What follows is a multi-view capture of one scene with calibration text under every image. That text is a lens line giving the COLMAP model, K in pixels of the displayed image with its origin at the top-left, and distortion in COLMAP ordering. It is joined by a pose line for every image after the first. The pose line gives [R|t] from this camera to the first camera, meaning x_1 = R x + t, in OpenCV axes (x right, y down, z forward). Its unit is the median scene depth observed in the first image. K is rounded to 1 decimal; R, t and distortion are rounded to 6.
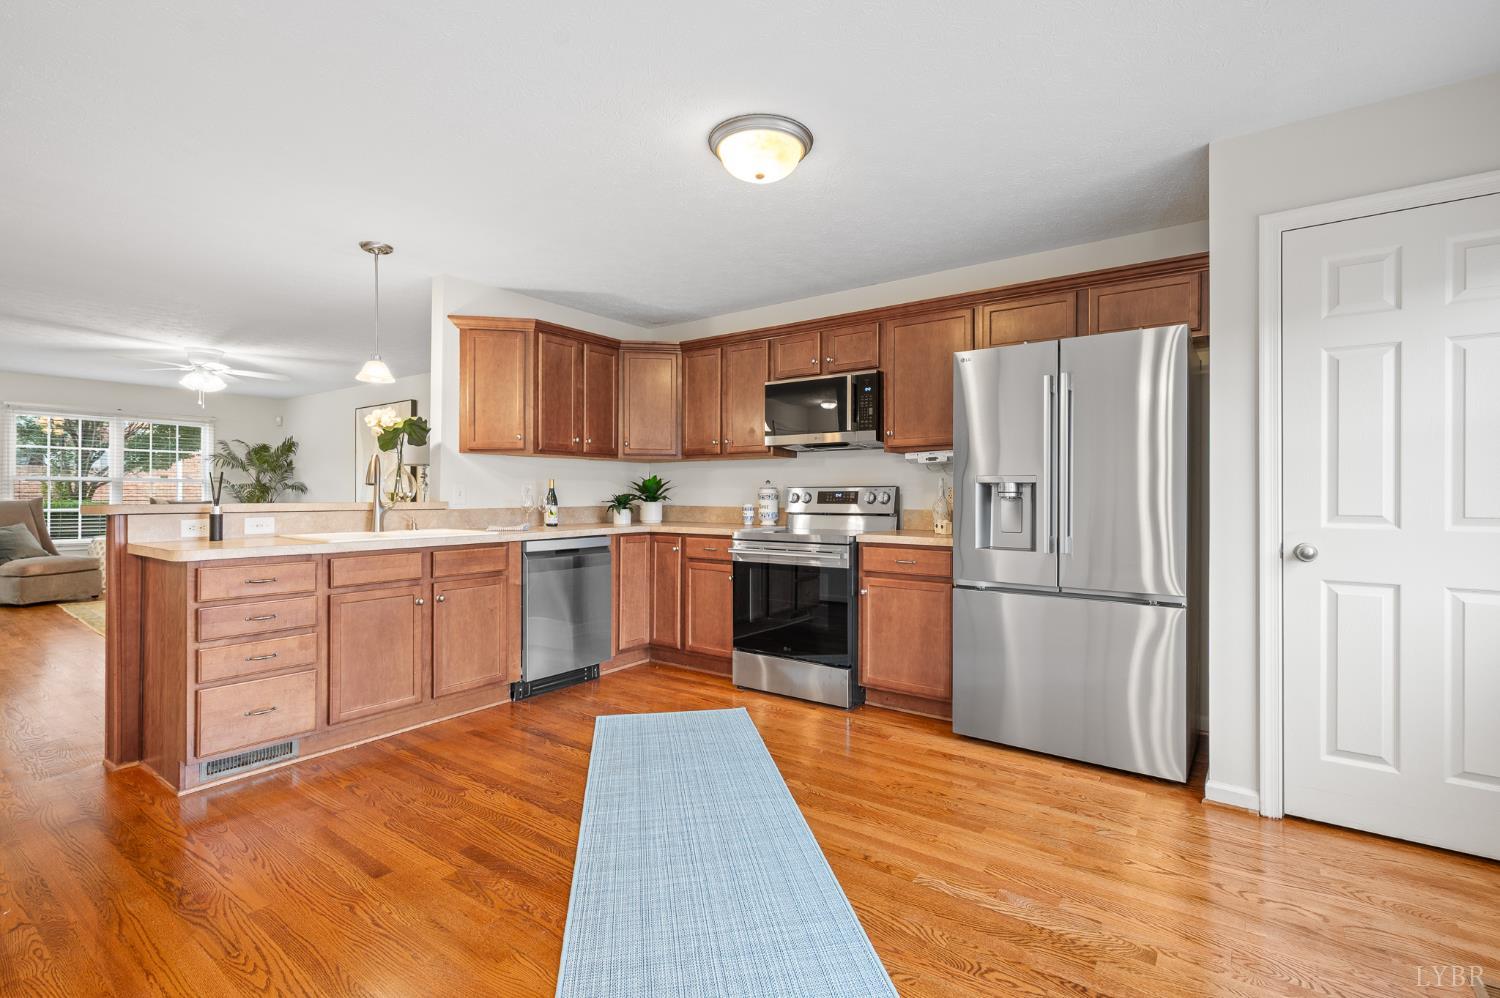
lens RADIAL K [[688.9, 0, 748.6], [0, 688.9, 496.4], [0, 0, 1]] dist [0.000455, 0.000124]
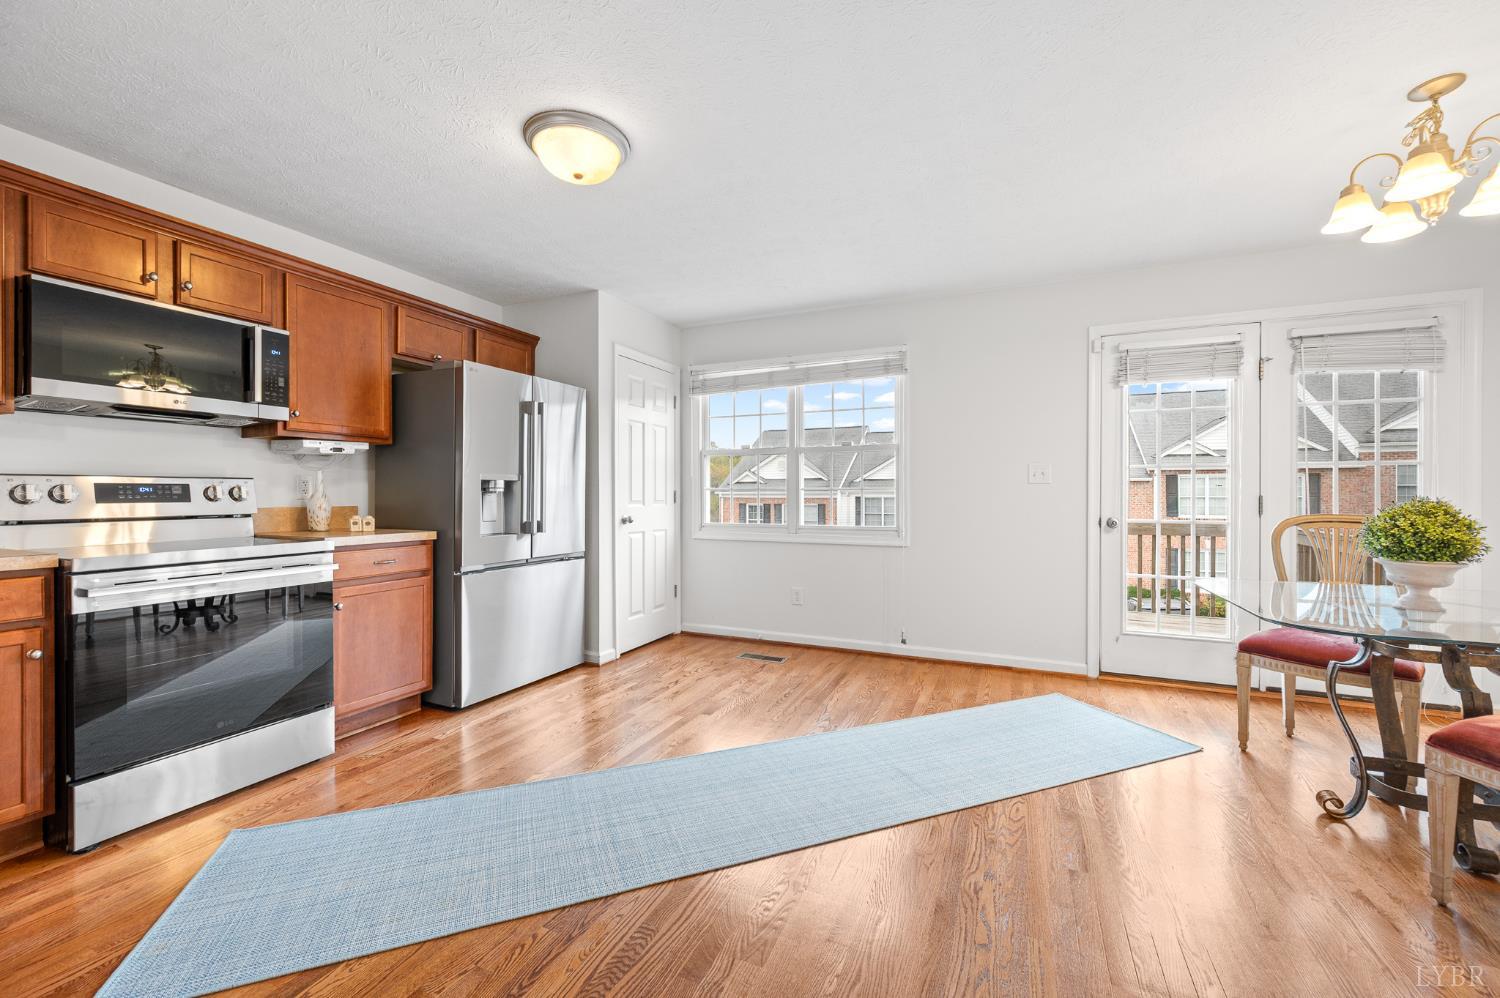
lens RADIAL K [[612.1, 0, 748.8], [0, 612.1, 496.6], [0, 0, 1]] dist [0.003534, 0.000168]
pose [[-0.215890, -0.004780, 0.976406, -0.781949], [0.002828, 0.999981, 0.005521, 0.004583], [-0.976414, 0.003953, -0.215872, 0.804138]]
